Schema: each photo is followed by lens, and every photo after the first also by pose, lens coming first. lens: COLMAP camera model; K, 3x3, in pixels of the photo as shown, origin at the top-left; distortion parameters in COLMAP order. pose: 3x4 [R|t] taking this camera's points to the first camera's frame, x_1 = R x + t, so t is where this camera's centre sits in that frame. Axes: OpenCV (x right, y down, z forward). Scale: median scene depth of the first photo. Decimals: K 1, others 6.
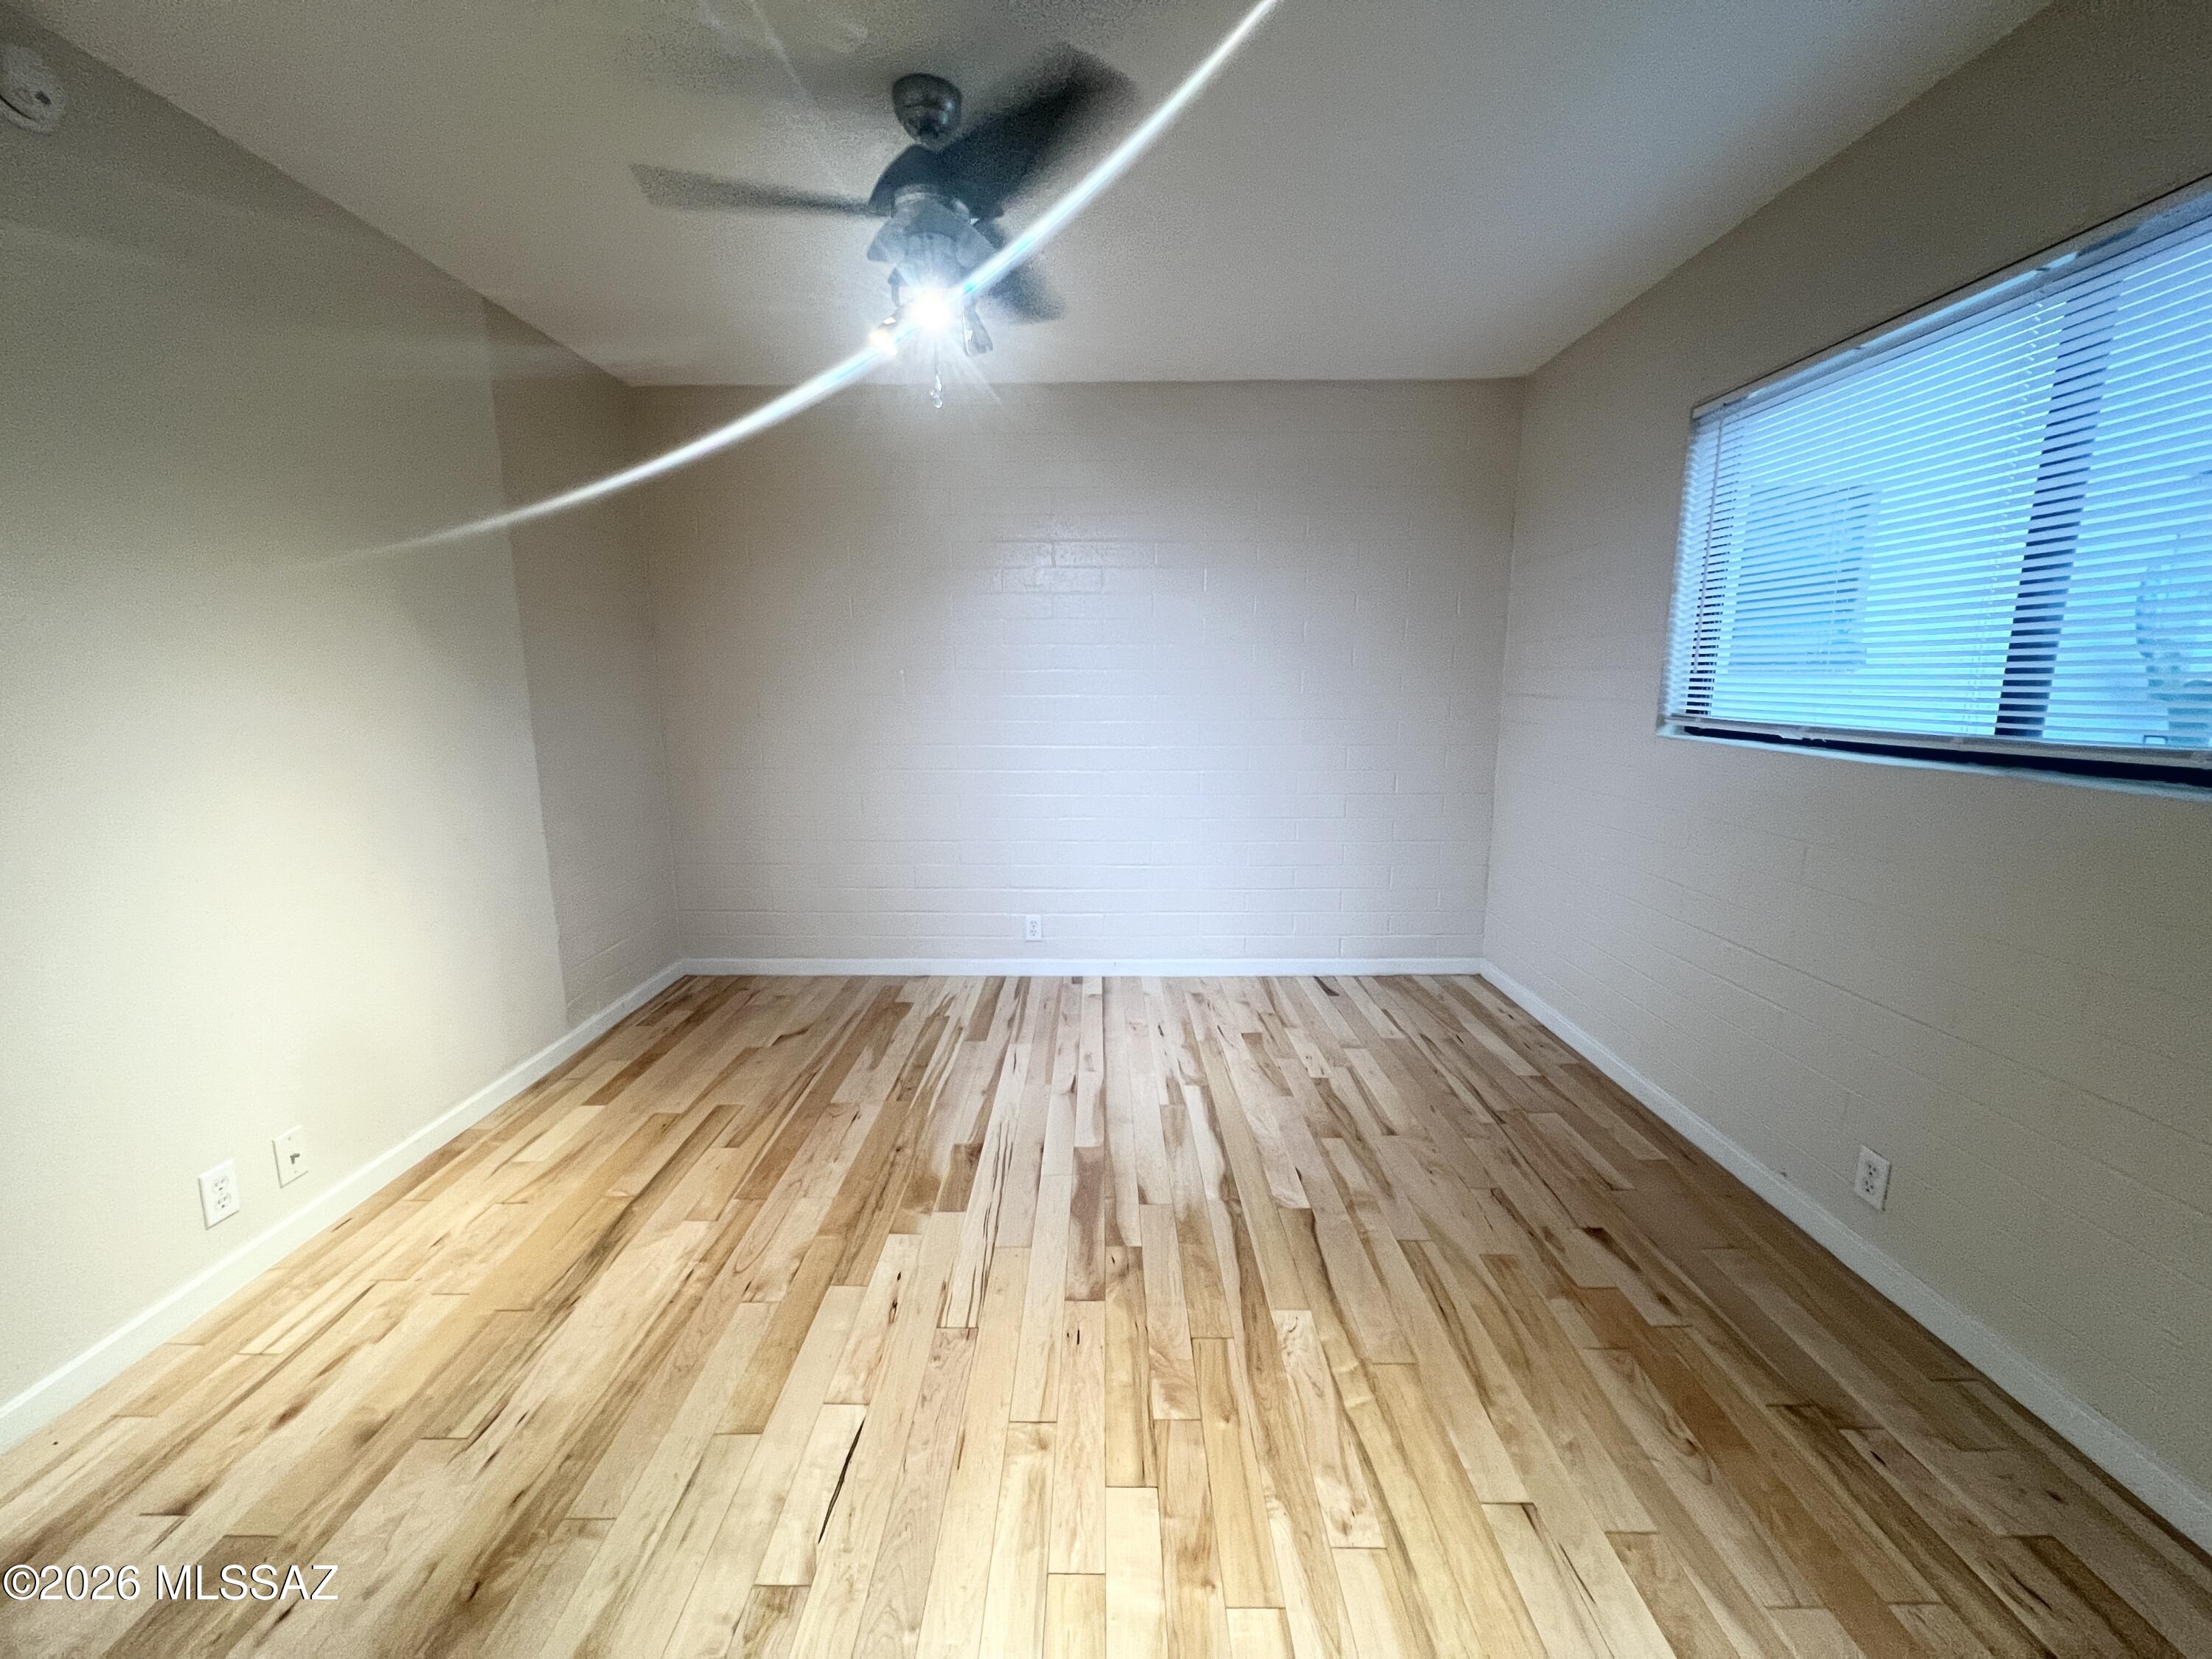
lens RADIAL K [[881.3, 0, 1101.2], [0, 881.3, 826.8], [0, 0, 1]] dist [-0.001816, 0.000123]
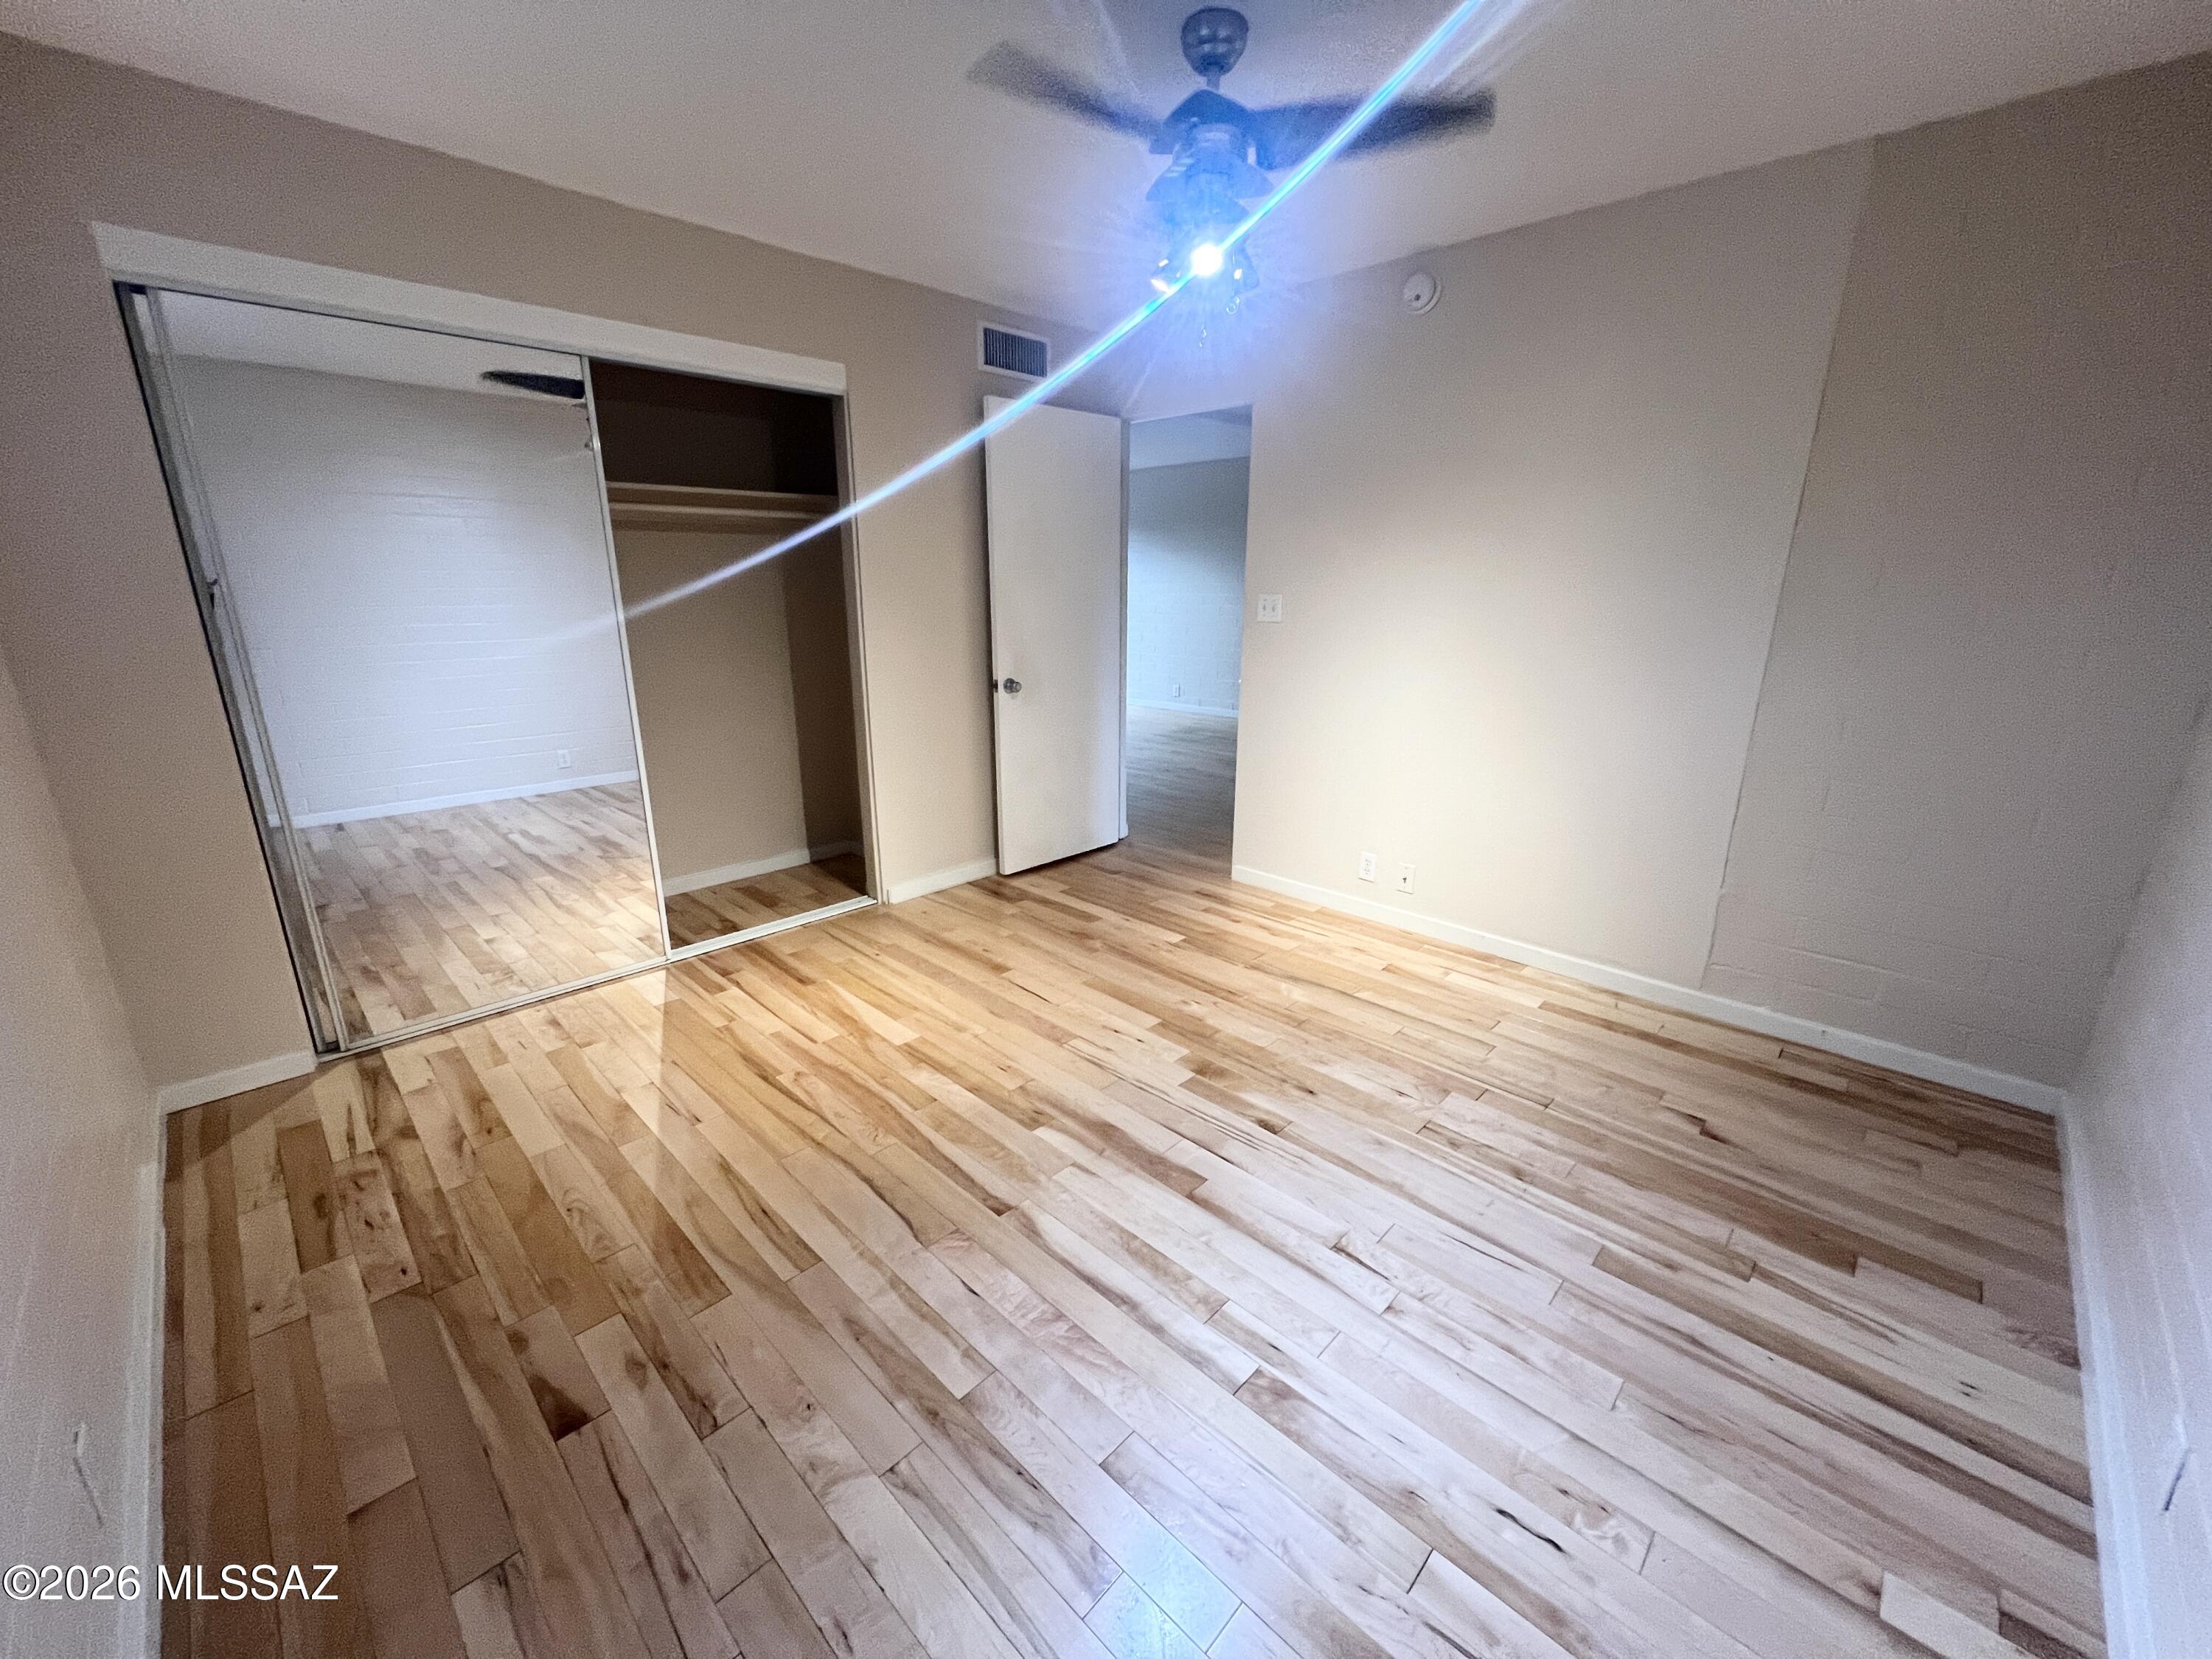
lens RADIAL K [[881.3, 0, 1101.2], [0, 881.3, 826.8], [0, 0, 1]] dist [-0.001816, 0.000123]
pose [[-0.698415, 0.196362, -0.688228, 0.508326], [-0.119070, 0.916343, 0.382279, -0.234929], [0.705719, 0.348937, -0.616607, 1.218852]]
